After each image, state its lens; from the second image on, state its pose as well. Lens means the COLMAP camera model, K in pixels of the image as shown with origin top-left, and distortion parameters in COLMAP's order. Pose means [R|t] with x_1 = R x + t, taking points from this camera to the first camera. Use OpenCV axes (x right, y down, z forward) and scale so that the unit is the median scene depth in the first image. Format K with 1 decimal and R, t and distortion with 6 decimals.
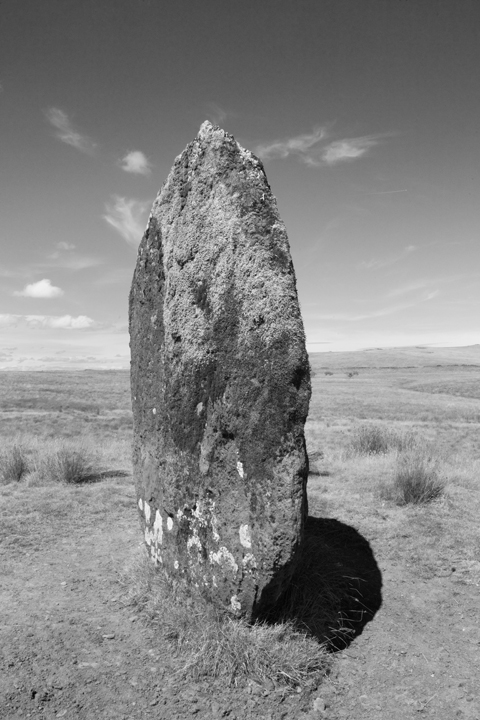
lens RADIAL K [[607.7, 0, 236.6], [0, 607.7, 372.0], [0, 0, 1]] dist [-0.061129, 0.003621]
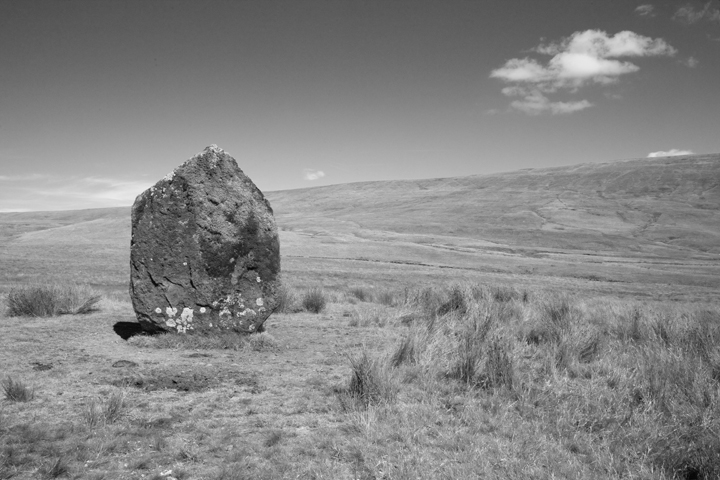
lens RADIAL K [[554.8, 0, 339.3], [0, 554.8, 259.6], [0, 0, 1]] dist [-0.118448, 0.059606]
pose [[0.435939, -0.017238, 0.899811, -2.095667], [-0.002146, 0.999794, 0.020193, 0.007650], [-0.899973, -0.010734, 0.435813, -0.495297]]
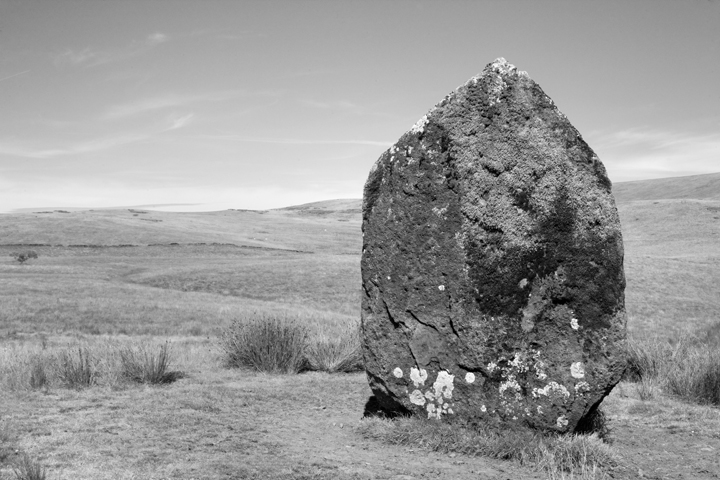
lens RADIAL K [[1090.3, 0, 363.5], [0, 1090.3, 233.1], [0, 0, 1]] dist [0.191035, 0.035264]
pose [[0.876936, 0.024774, 0.479969, -1.592058], [-0.015827, 0.999618, -0.022678, 0.009637], [-0.480347, 0.012291, 0.876992, -0.999969]]
